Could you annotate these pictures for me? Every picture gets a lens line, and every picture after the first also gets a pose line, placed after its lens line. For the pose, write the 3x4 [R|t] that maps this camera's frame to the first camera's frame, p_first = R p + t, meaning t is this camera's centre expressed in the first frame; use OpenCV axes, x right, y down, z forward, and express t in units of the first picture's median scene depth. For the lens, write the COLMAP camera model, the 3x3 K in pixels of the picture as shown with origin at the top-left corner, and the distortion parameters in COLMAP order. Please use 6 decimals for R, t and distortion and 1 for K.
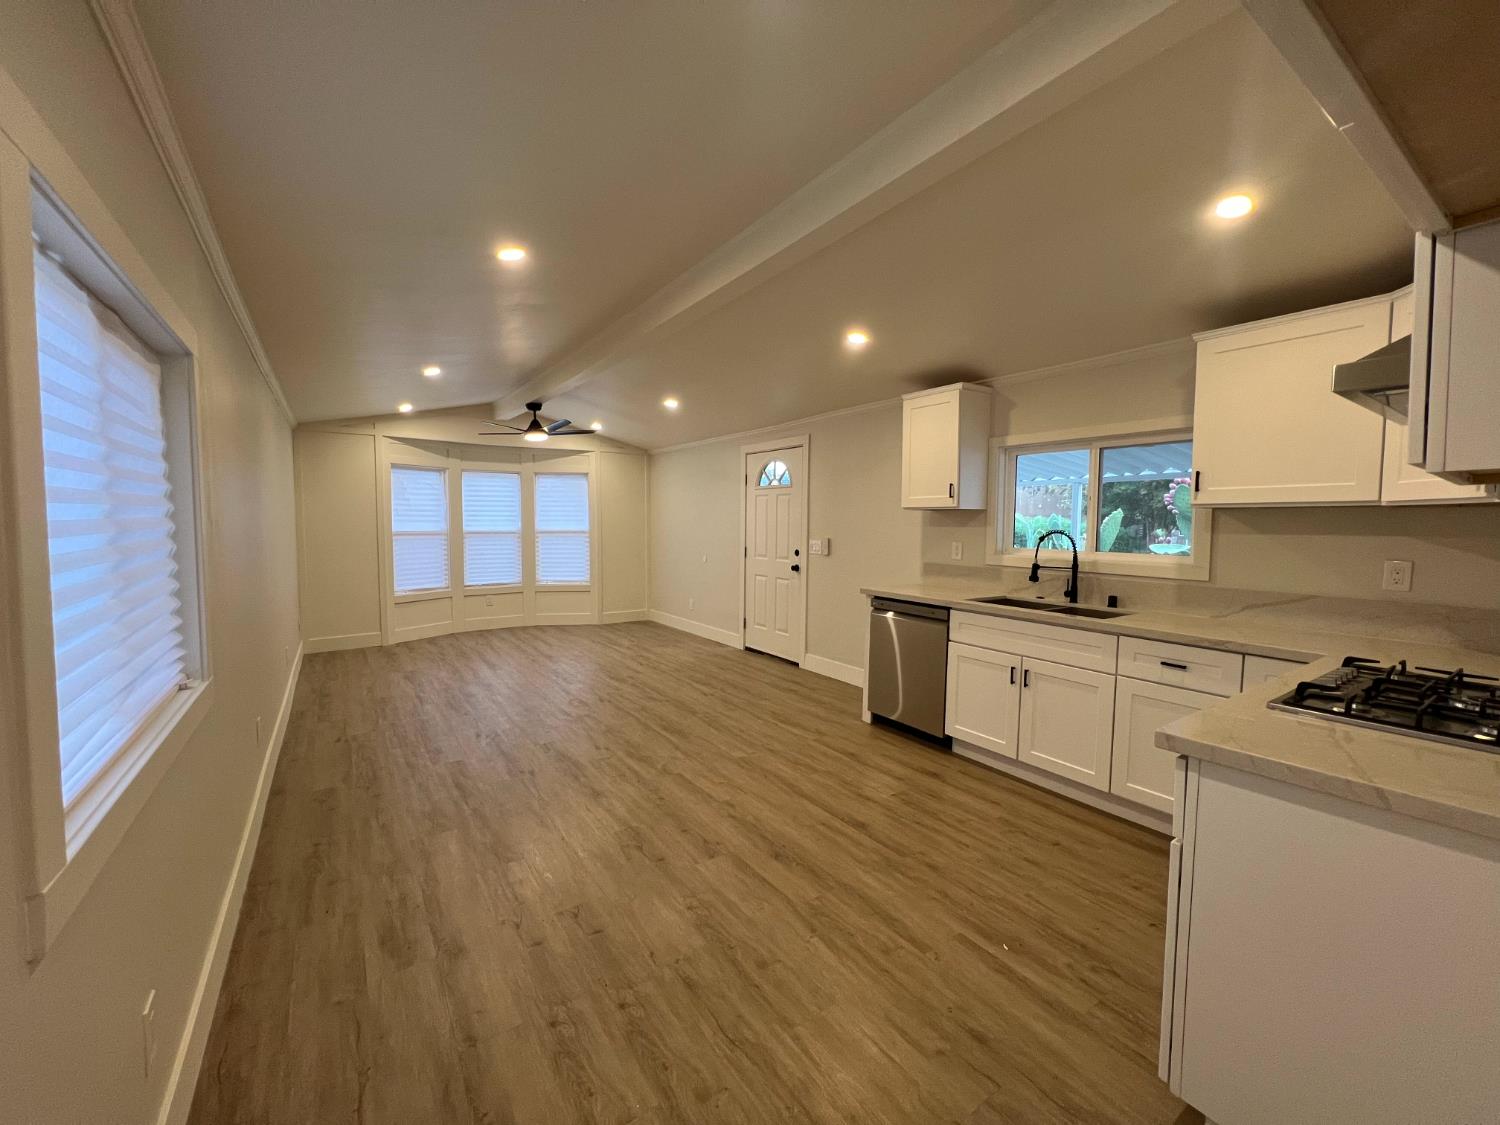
lens RADIAL K [[598.8, 0, 751.7], [0, 598.8, 551.9], [0, 0, 1]] dist [-0.004513, 0.001197]
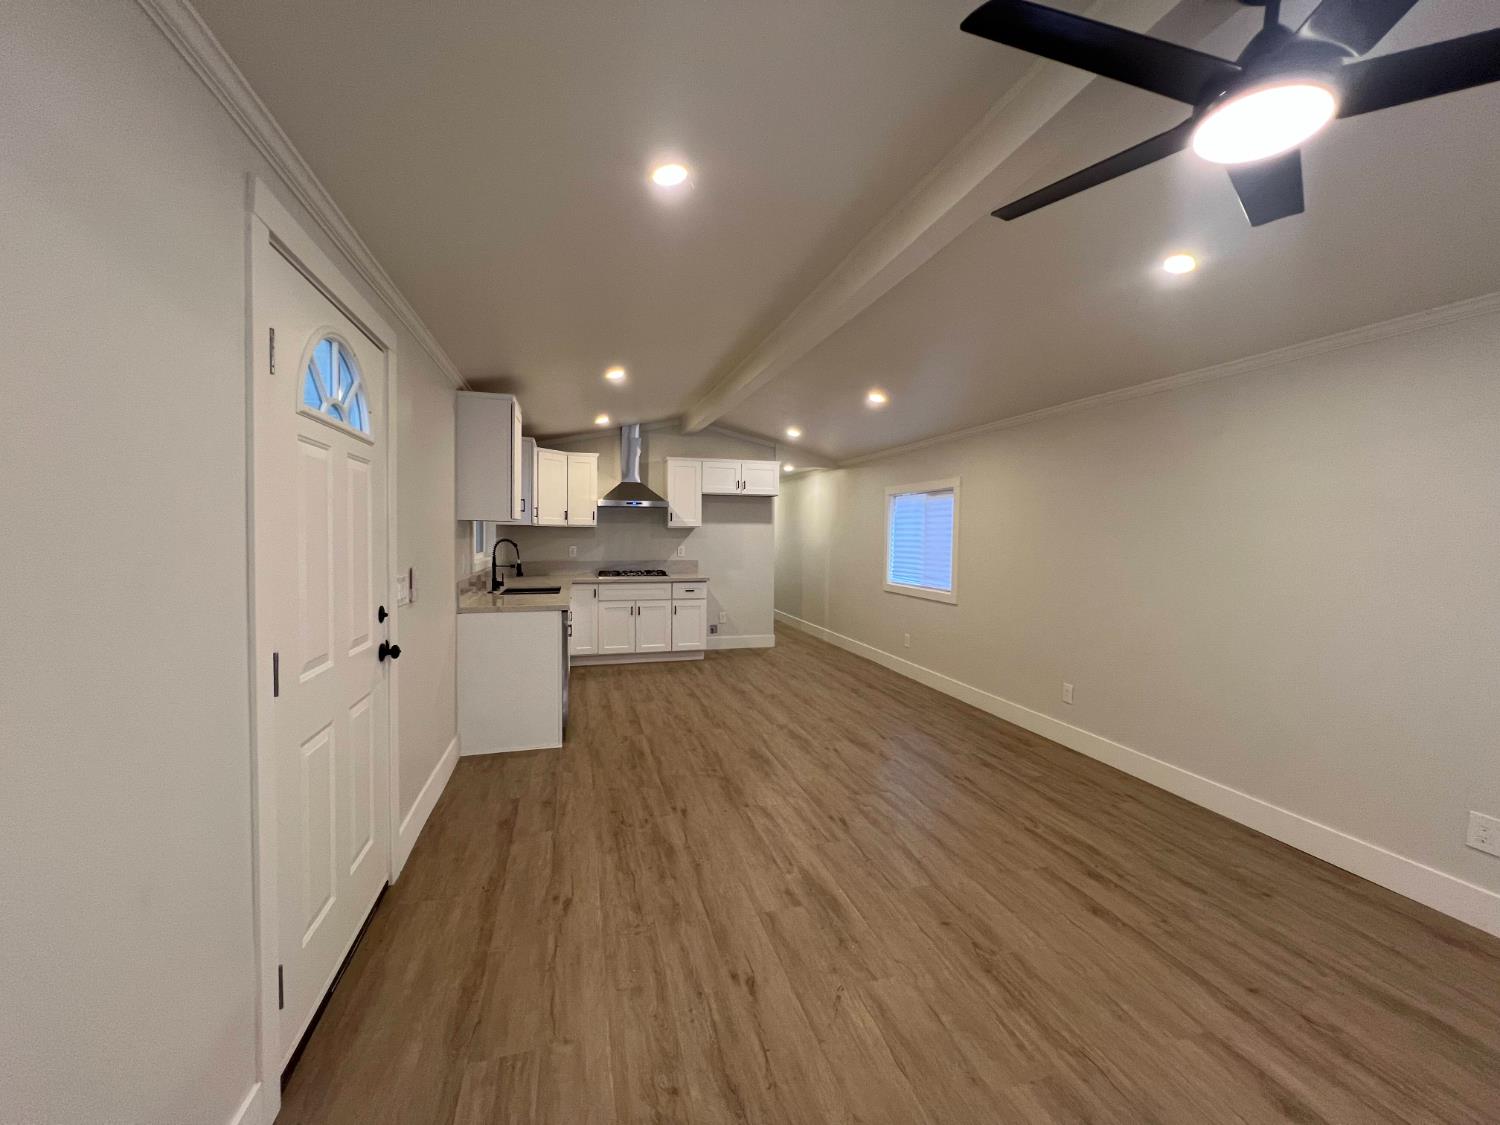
lens RADIAL K [[598.8, 0, 747.9], [0, 598.8, 554.0], [0, 0, 1]] dist [-0.004513, 0.001197]
pose [[-0.947155, -0.031493, 0.319225, -0.453071], [-0.004690, 0.996422, 0.084387, -0.117977], [-0.320741, 0.078430, -0.943914, 2.099015]]
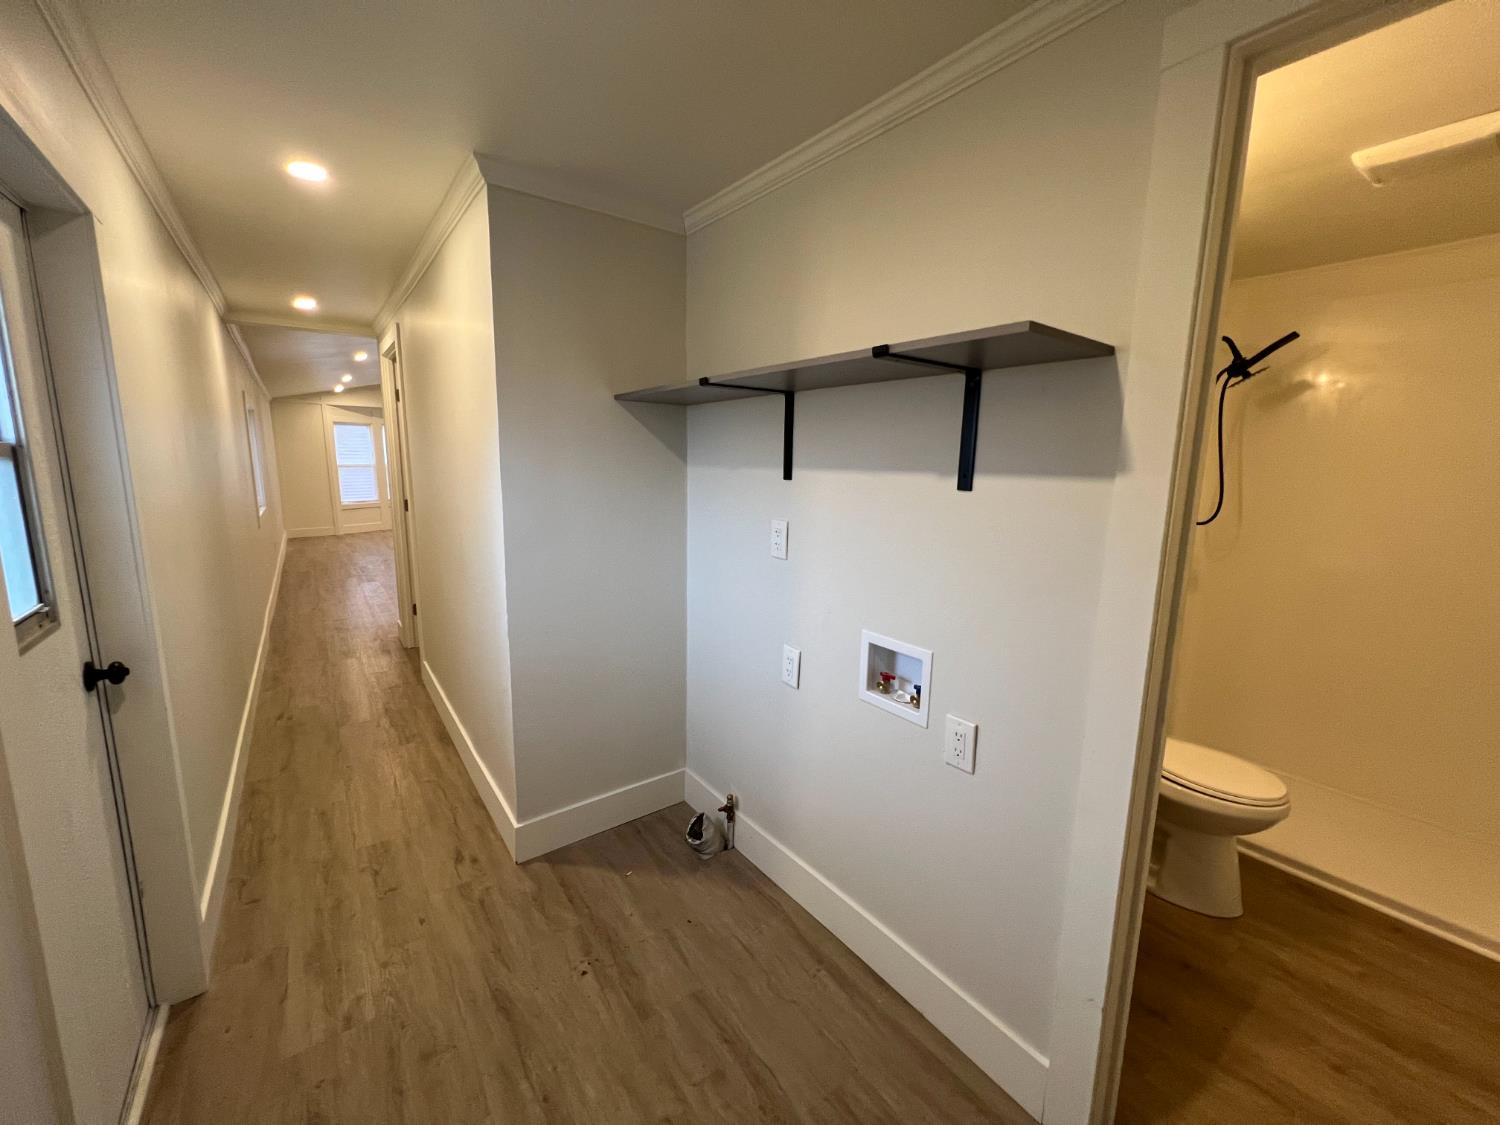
lens RADIAL K [[598.8, 0, 752.1], [0, 598.8, 556.2], [0, 0, 1]] dist [-0.004513, 0.001197]
pose [[0.999433, -0.000462, 0.033659, 0.880682], [-0.003192, 0.994102, 0.108404, 0.062942], [-0.033511, -0.108450, 0.993537, -1.266076]]
